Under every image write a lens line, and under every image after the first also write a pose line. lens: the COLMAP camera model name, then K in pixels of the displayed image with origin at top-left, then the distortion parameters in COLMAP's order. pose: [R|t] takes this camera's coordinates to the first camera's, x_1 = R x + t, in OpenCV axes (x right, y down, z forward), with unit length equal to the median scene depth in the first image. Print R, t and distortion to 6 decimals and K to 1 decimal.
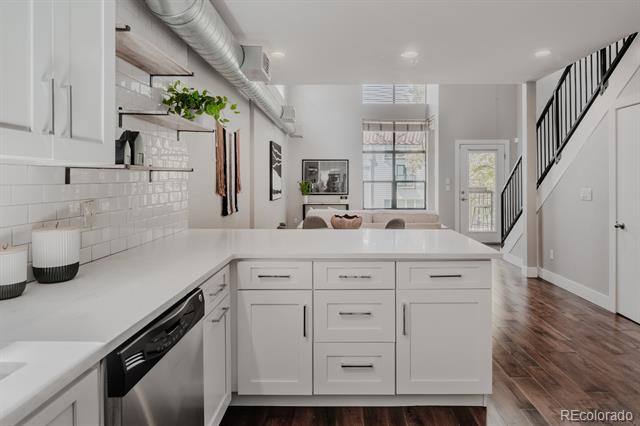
lens RADIAL K [[390.7, 0, 322.9], [0, 390.7, 183.0], [0, 0, 1]] dist [-0.000136, -0.000066]
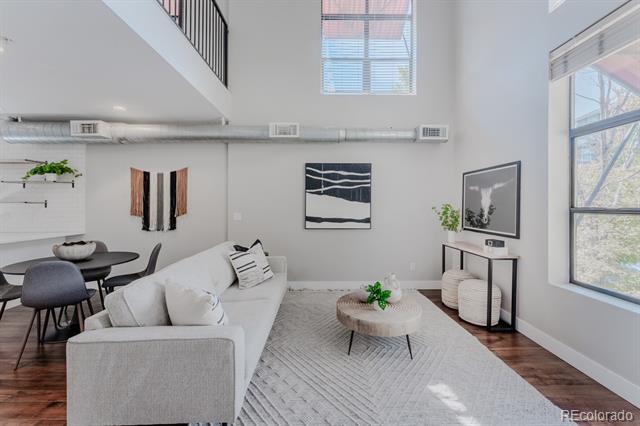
lens RADIAL K [[259.9, 0, 324.2], [0, 259.9, 205.1], [0, 0, 1]] dist [0.002633, 0.000363]
pose [[0.038414, 0.000252, -0.999262, 0.396731], [-0.005251, 0.999986, 0.000050, -0.008369], [0.999248, 0.005245, 0.038415, 0.848980]]
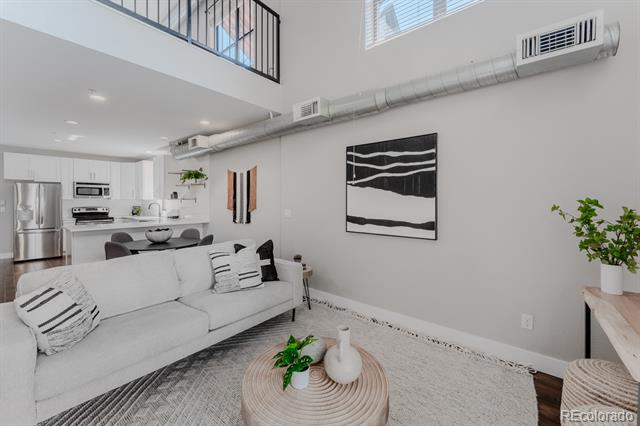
lens RADIAL K [[261.6, 0, 314.9], [0, 261.6, 199.8], [0, 0, 1]] dist [0.001175, 0.000129]
pose [[-0.619239, 0.001340, -0.785201, 0.229567], [-0.001515, 0.999995, 0.002902, -0.011017], [0.785201, 0.002987, -0.619234, 1.036379]]
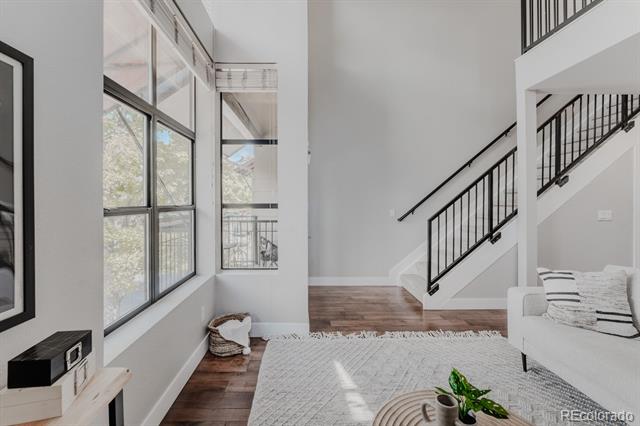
lens RADIAL K [[272.3, 0, 308.1], [0, 272.3, 199.6], [0, 0, 1]] dist [-0.001722, -0.000431]
pose [[-0.051827, 0.013455, 0.998565, -0.036701], [0.009494, 0.999871, -0.012980, -0.009047], [-0.998611, 0.008808, -0.051948, 1.007193]]
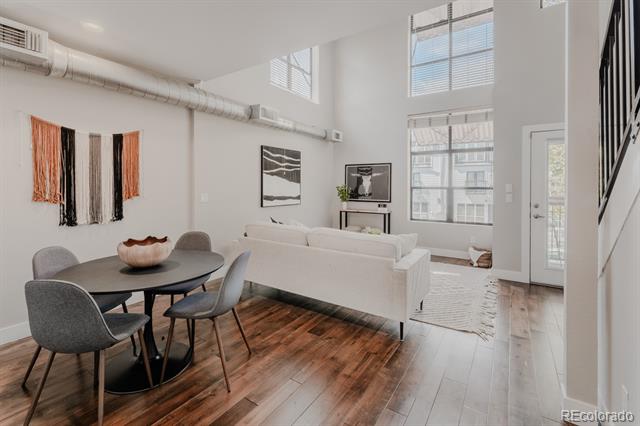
lens RADIAL K [[290.2, 0, 309.6], [0, 290.2, 188.5], [0, 0, 1]] dist [-0.001894, -0.000036]
pose [[0.839418, 0.007998, -0.543427, 0.297854], [-0.006043, 0.999967, 0.005383, -0.004463], [0.543452, -0.001235, 0.839439, 0.384559]]
